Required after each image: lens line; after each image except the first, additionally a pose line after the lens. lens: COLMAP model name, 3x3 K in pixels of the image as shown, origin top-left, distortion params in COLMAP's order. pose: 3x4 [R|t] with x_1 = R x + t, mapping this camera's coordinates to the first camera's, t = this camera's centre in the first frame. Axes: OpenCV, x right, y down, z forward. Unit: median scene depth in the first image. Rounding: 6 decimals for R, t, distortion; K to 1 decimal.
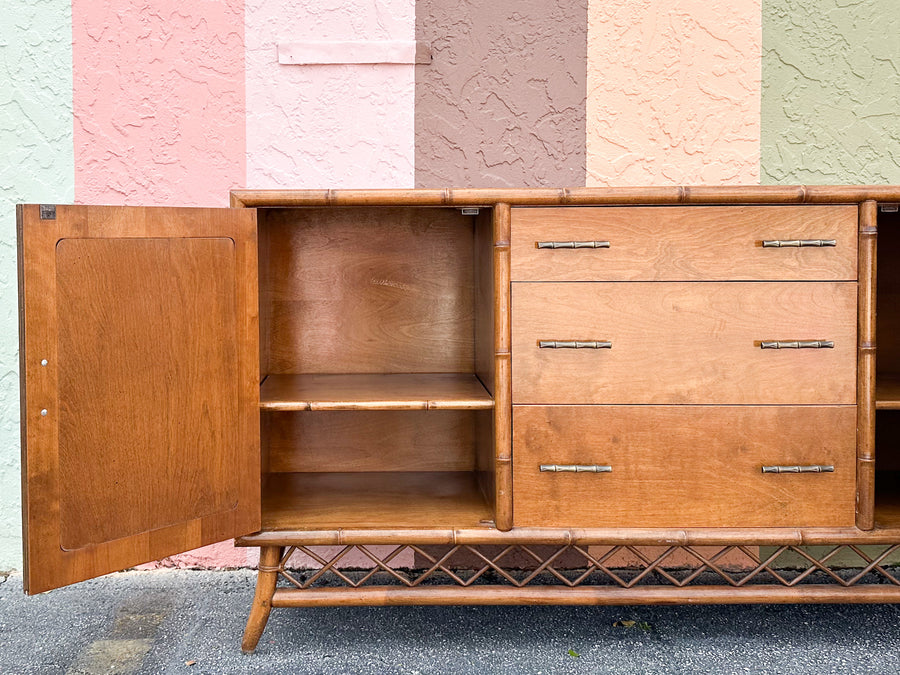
lens RADIAL K [[1001.2, 0, 357.9], [0, 1001.2, 267.7], [0, 0, 1]] dist [0.170873, -0.351216]
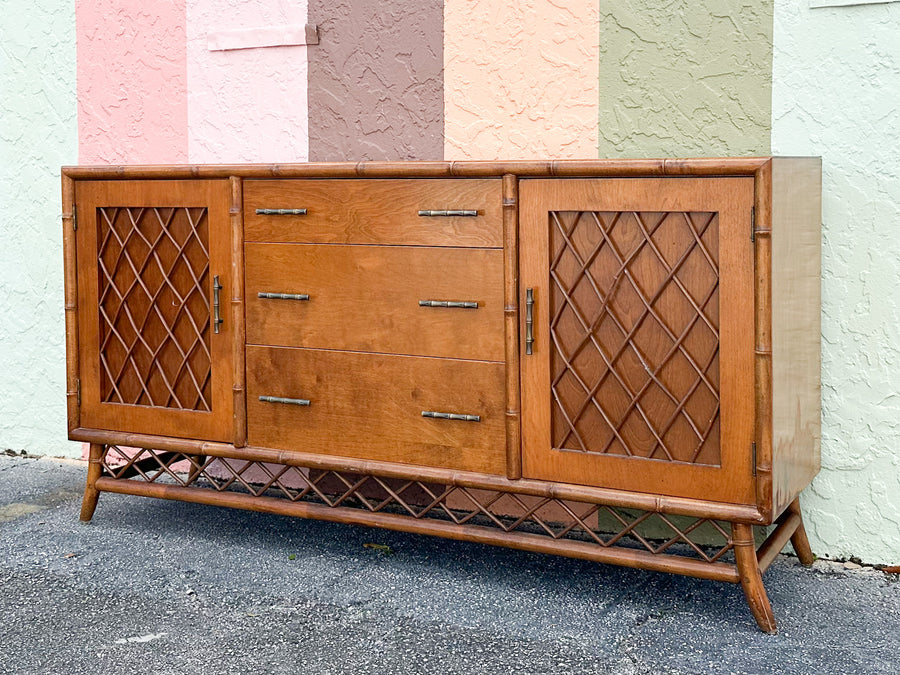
lens RADIAL K [[1165.1, 0, 448.3], [0, 1165.1, 225.7], [0, 0, 1]] dist [0.149254, -0.363866]
pose [[0.893512, 0.017938, -0.448681, 0.982987], [-0.008362, 0.999693, 0.023315, -0.039078], [0.448961, -0.017080, 0.893388, -0.131229]]
